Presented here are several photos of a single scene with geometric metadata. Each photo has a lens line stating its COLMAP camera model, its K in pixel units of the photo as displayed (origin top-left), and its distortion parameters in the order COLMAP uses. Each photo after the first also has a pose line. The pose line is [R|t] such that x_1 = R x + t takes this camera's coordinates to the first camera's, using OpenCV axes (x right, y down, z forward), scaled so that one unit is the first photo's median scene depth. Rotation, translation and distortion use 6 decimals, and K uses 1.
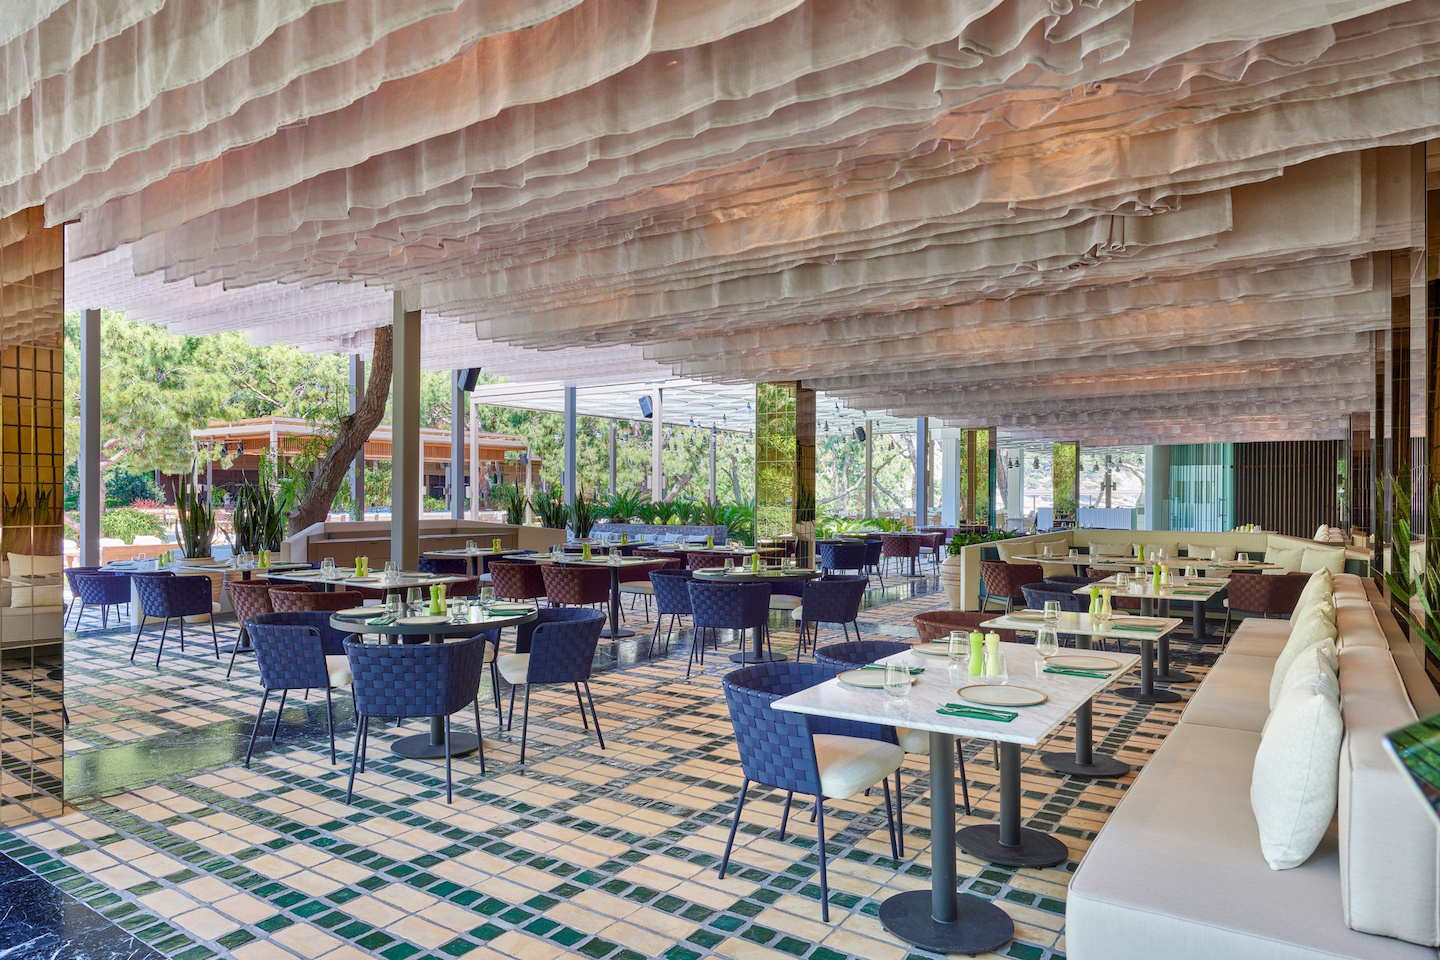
lens RADIAL K [[894.6, 0, 717.5], [0, 894.6, 471.3], [0, 0, 1]] dist [0.002394, 0.000441]
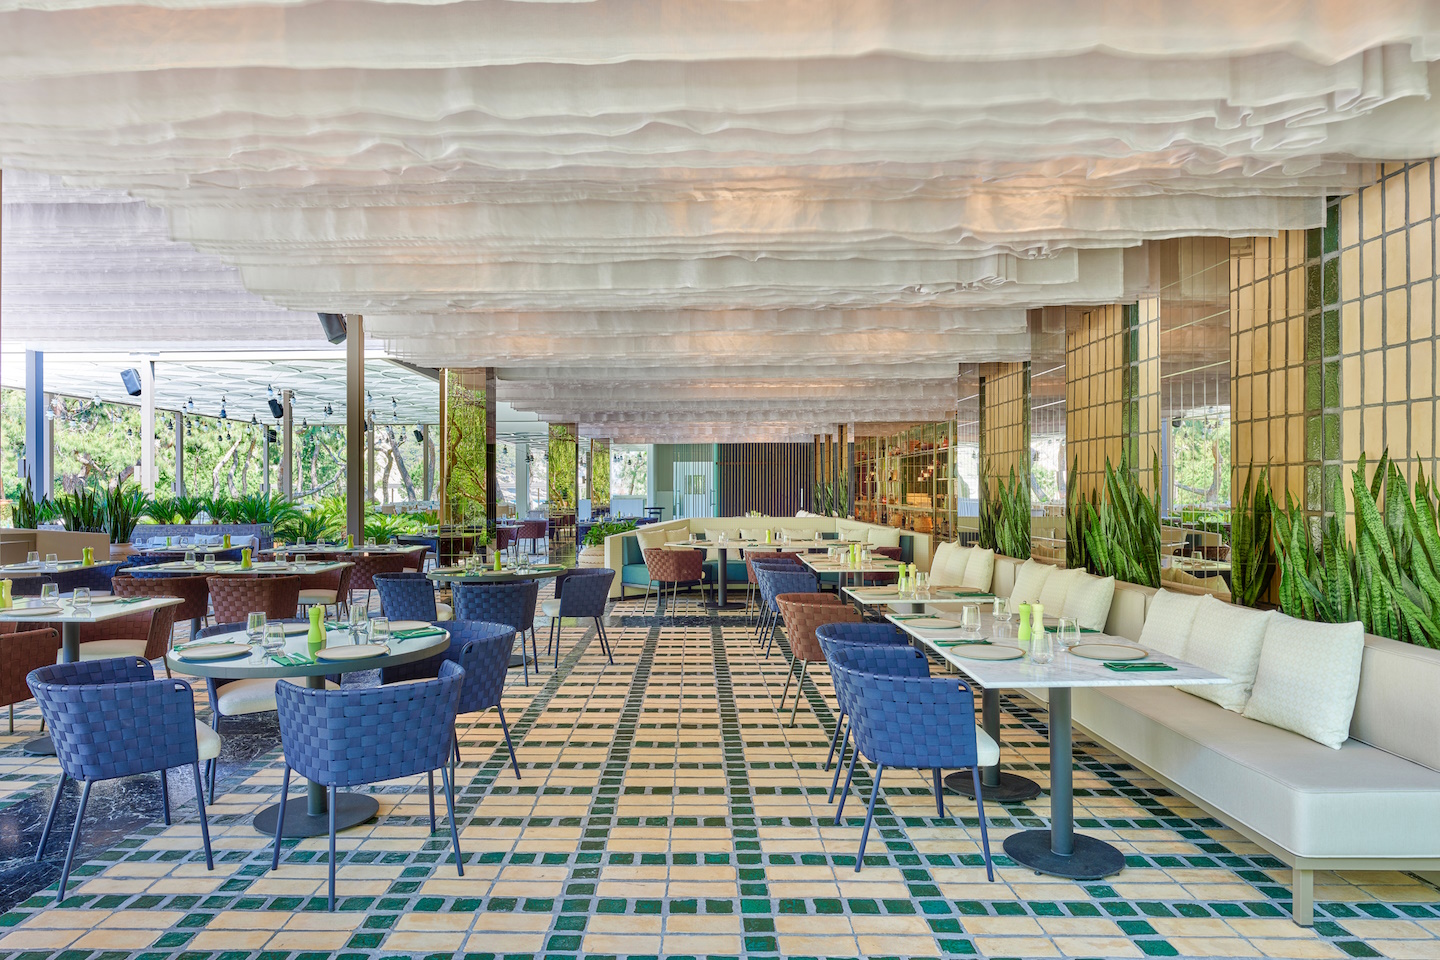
lens RADIAL K [[871.8, 0, 720.0], [0, 871.8, 480.0], [0, 0, 1]] dist [-0.002048, -0.001263]
pose [[0.830483, 0.000740, 0.557044, -0.307830], [-0.010343, 0.999847, 0.014091, 0.003514], [-0.556948, -0.017464, 0.830364, 0.133670]]
